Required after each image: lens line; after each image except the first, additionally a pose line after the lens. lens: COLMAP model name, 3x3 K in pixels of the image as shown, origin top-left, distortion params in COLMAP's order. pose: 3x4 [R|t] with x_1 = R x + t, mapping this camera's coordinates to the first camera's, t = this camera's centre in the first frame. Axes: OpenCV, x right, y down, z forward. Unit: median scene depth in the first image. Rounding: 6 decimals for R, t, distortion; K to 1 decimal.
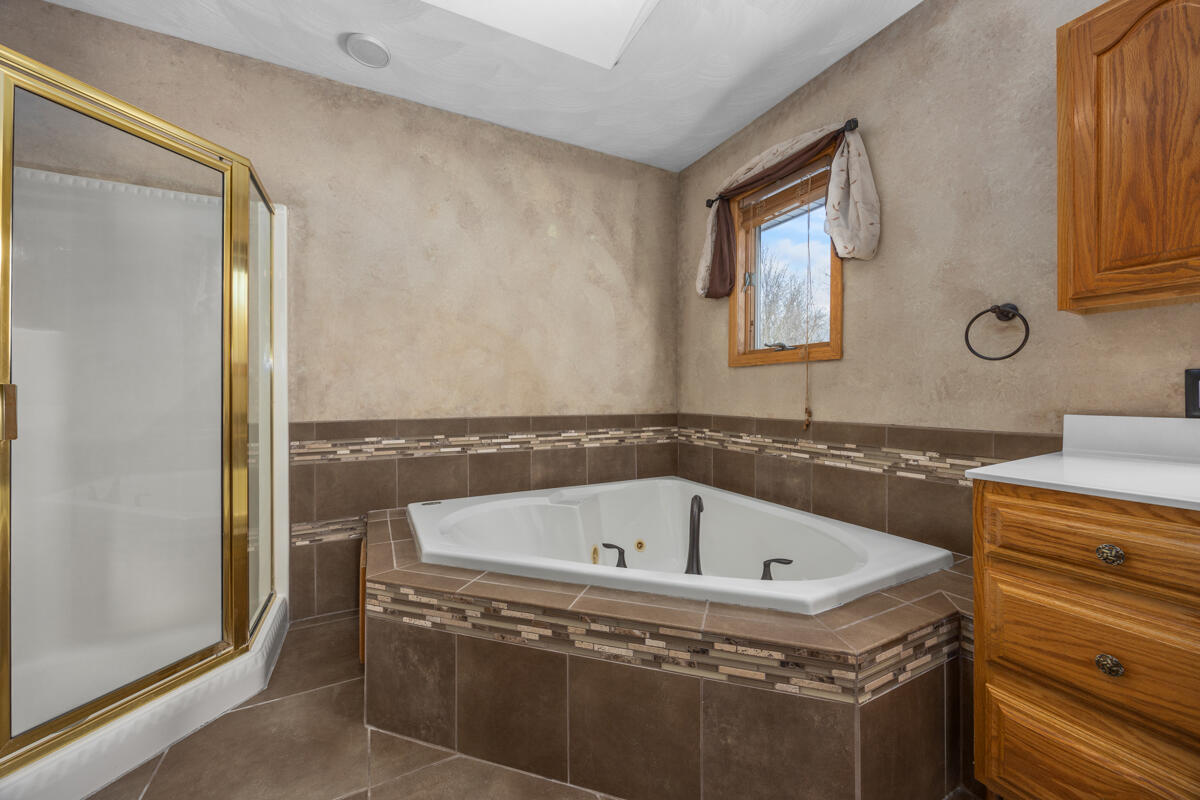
lens RADIAL K [[456.3, 0, 609.0], [0, 456.3, 393.8], [0, 0, 1]] dist [-0.006278, 0.000022]
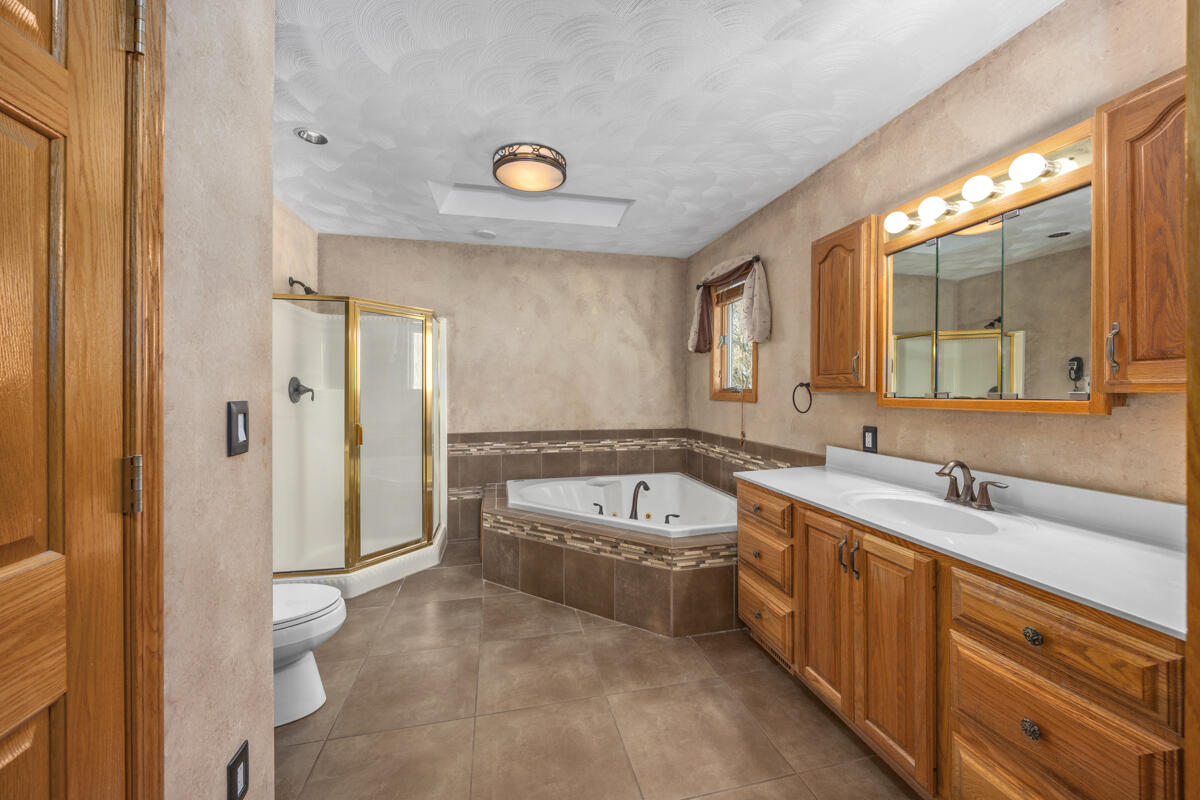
lens RADIAL K [[456.3, 0, 609.0], [0, 456.3, 393.8], [0, 0, 1]] dist [-0.006278, 0.000022]
pose [[0.970918, 0.003711, -0.239384, 0.385271], [-0.001419, 0.999951, 0.009747, -0.117817], [0.239408, -0.009124, 0.970876, -0.650813]]
